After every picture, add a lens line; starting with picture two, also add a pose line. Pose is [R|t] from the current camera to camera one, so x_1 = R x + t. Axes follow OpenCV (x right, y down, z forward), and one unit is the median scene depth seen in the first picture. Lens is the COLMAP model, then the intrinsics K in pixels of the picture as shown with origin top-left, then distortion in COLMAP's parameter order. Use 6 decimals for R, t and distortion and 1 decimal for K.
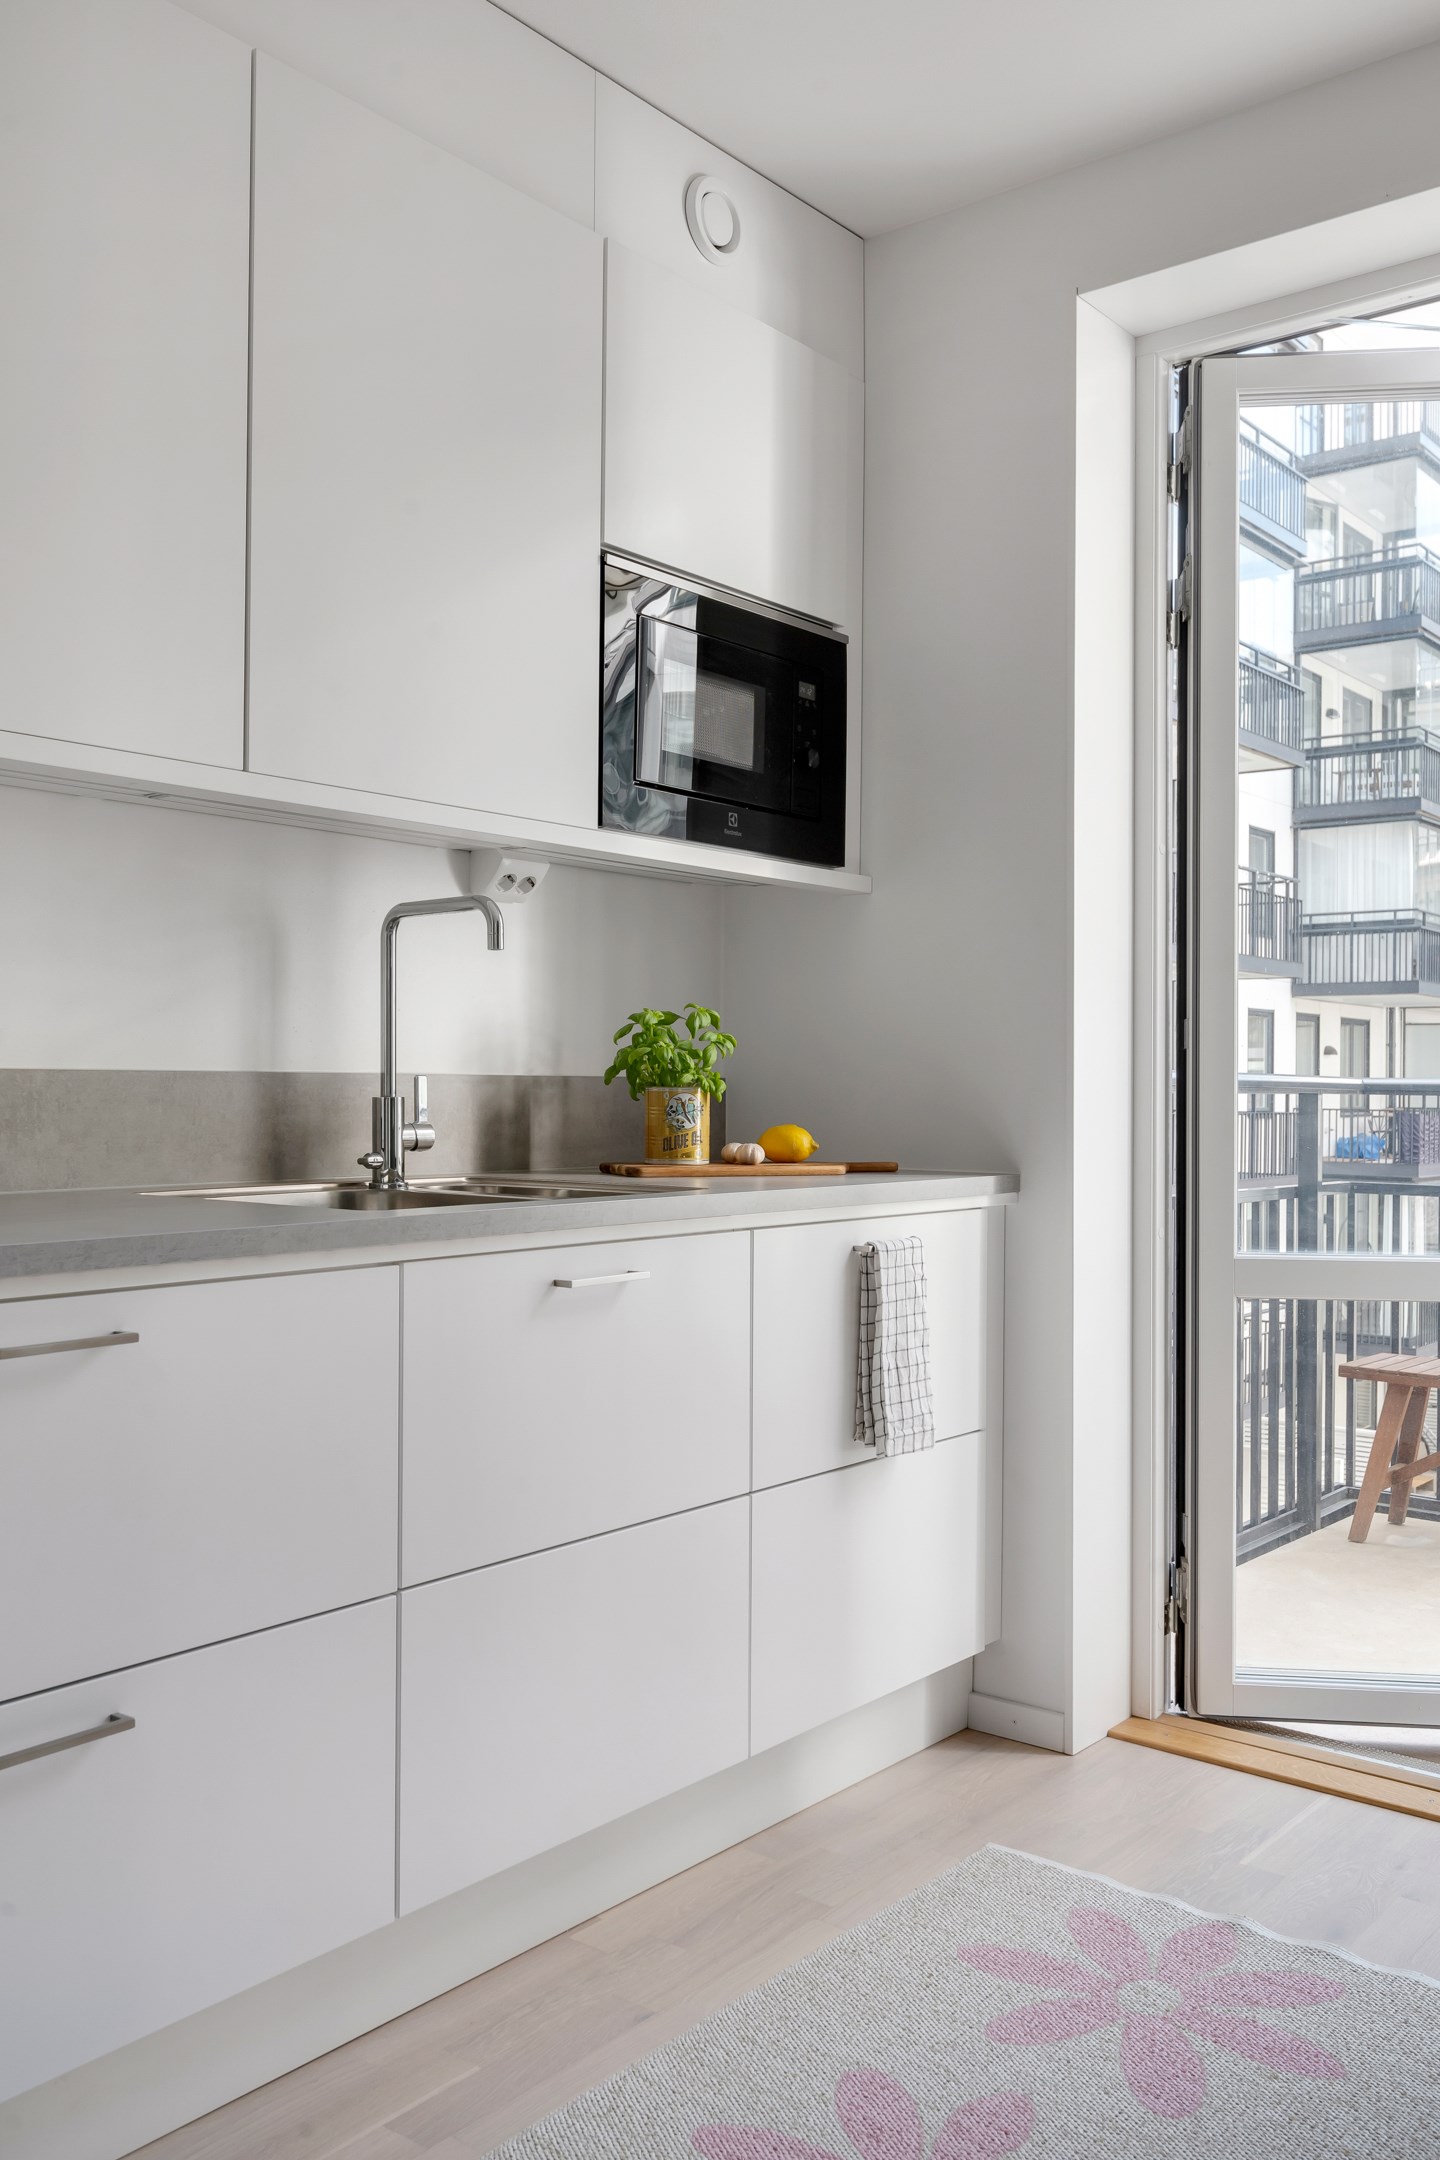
lens RADIAL K [[1804.6, 0, 707.3], [0, 1804.6, 1080.2], [0, 0, 1]] dist [0.002036, -0.000748]
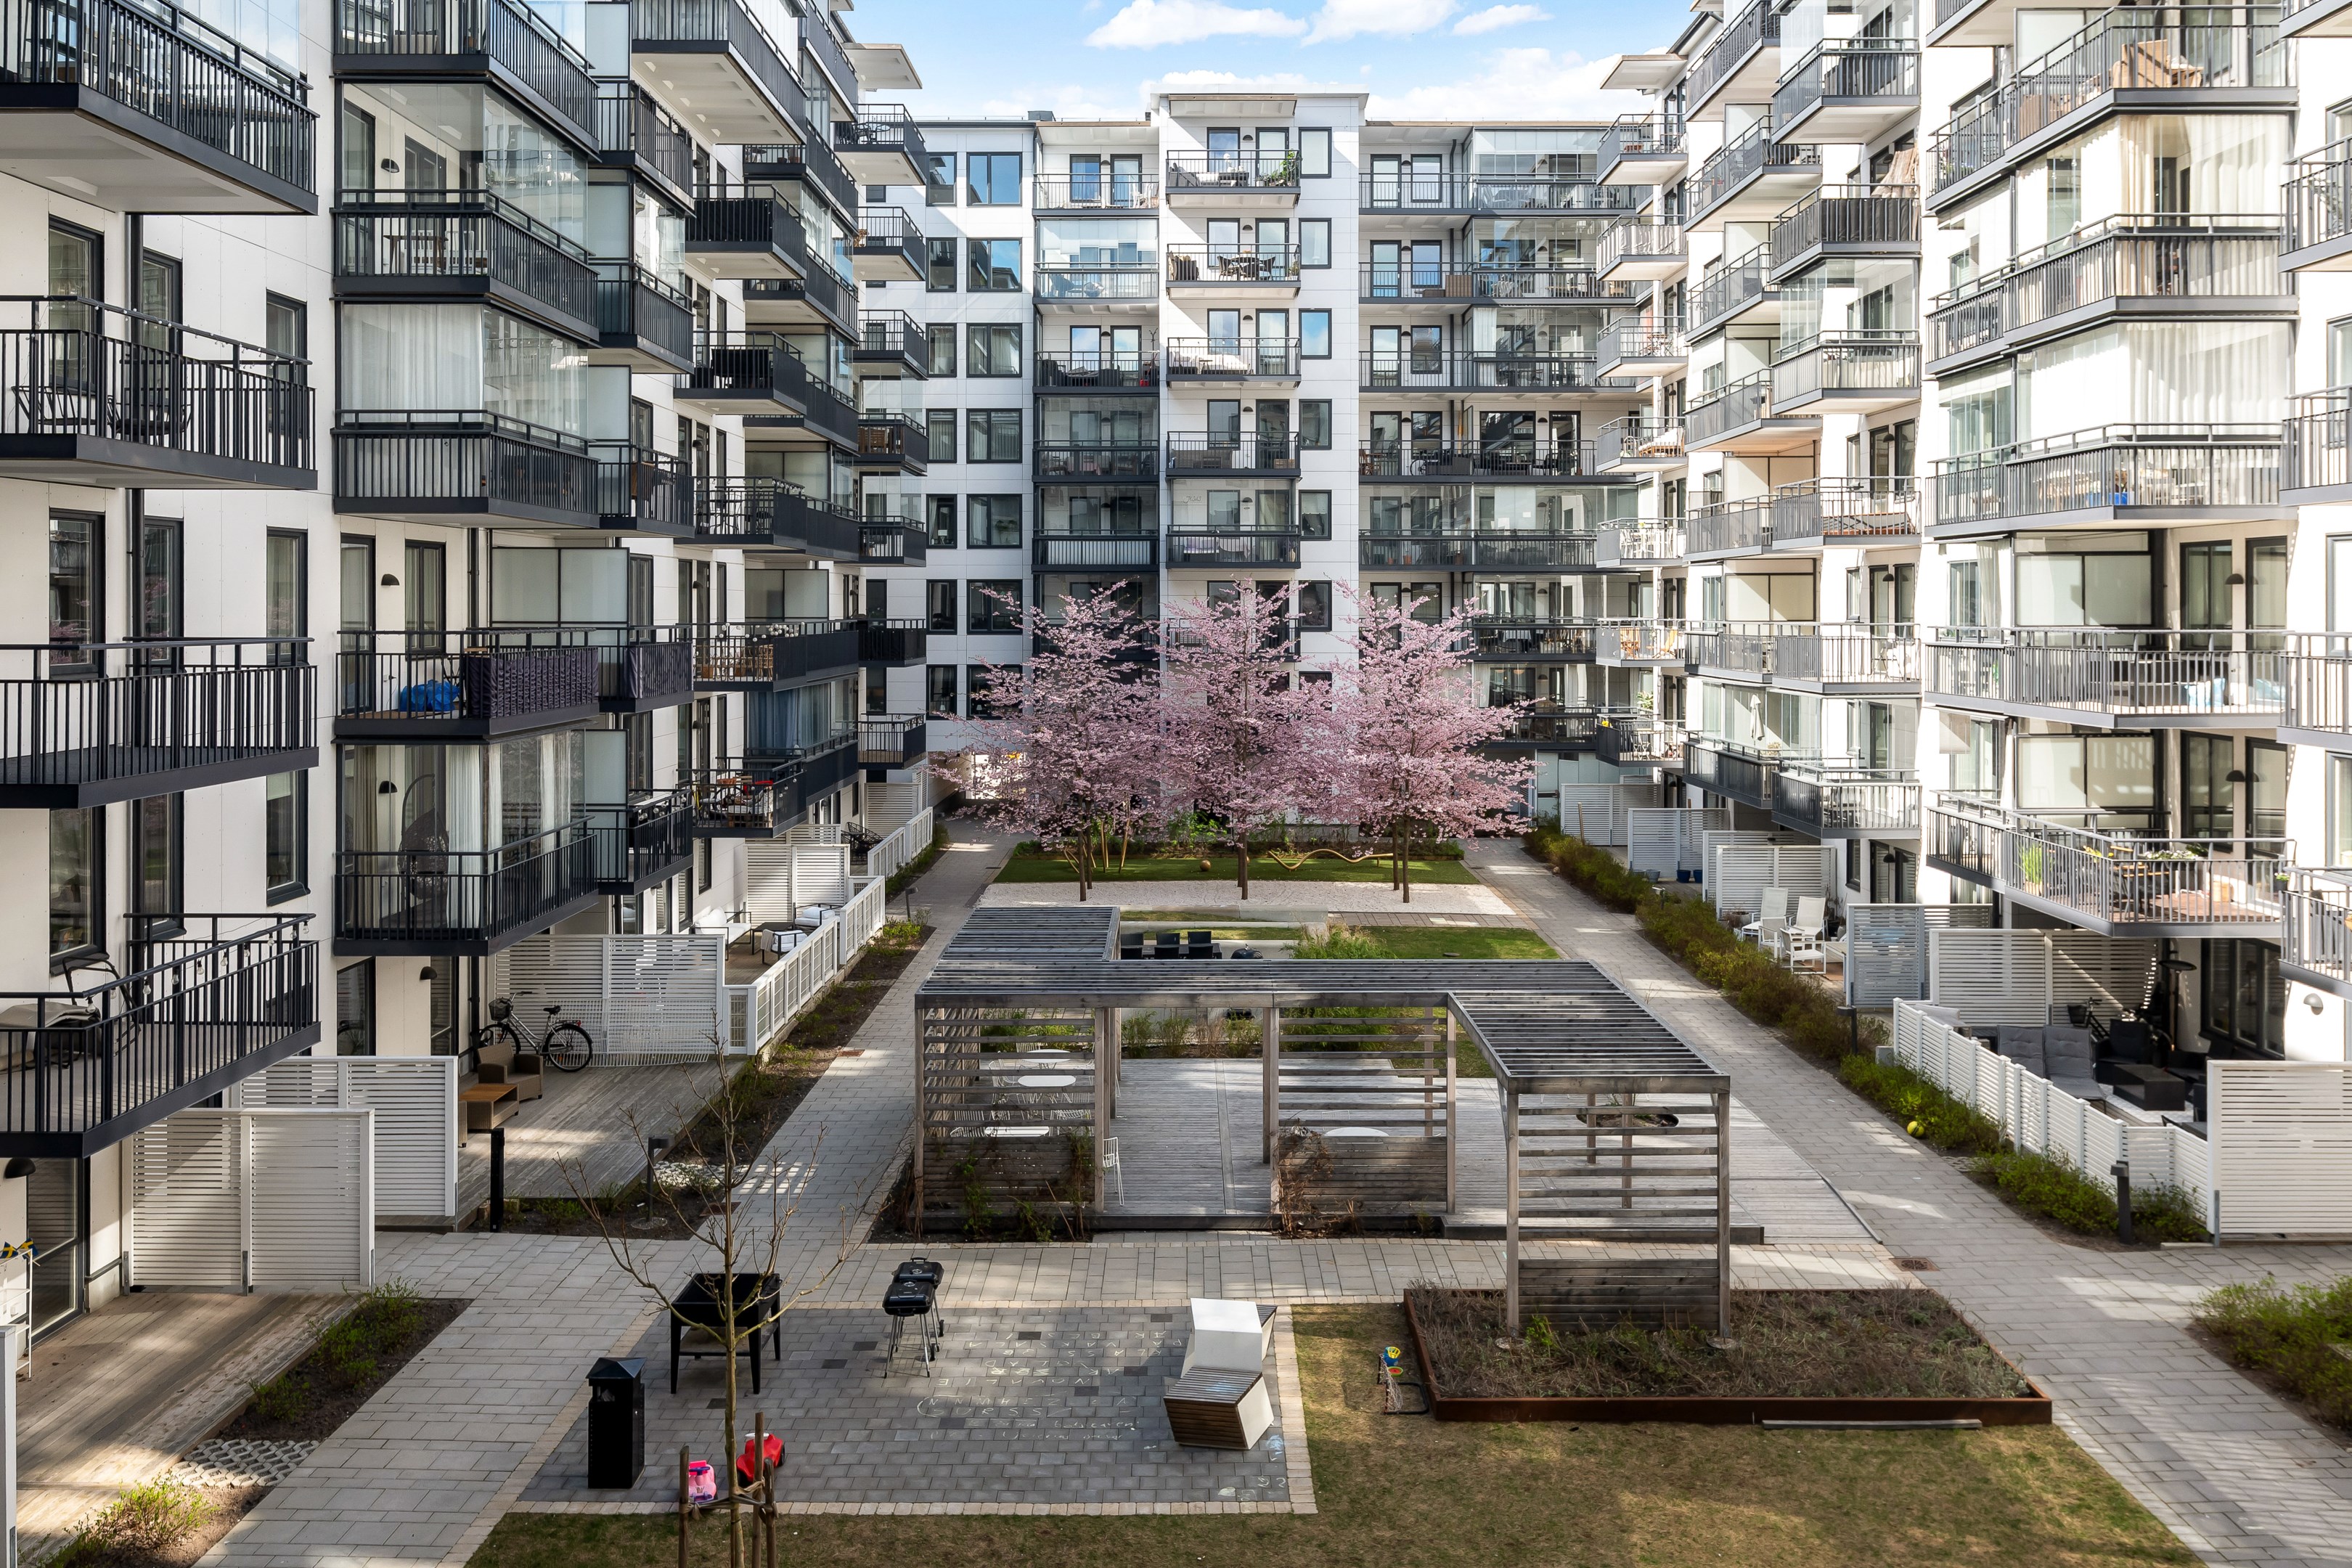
lens RADIAL K [[1823.7, 0, 1181.1], [0, 1823.7, 599.9], [0, 0, 1]] dist [0.001363, 0.009694]
pose [[0.773136, -0.005122, 0.634220, 0.105361], [0.003488, 0.999987, 0.003825, -0.010022], [-0.634231, -0.000745, 0.773143, 0.146840]]
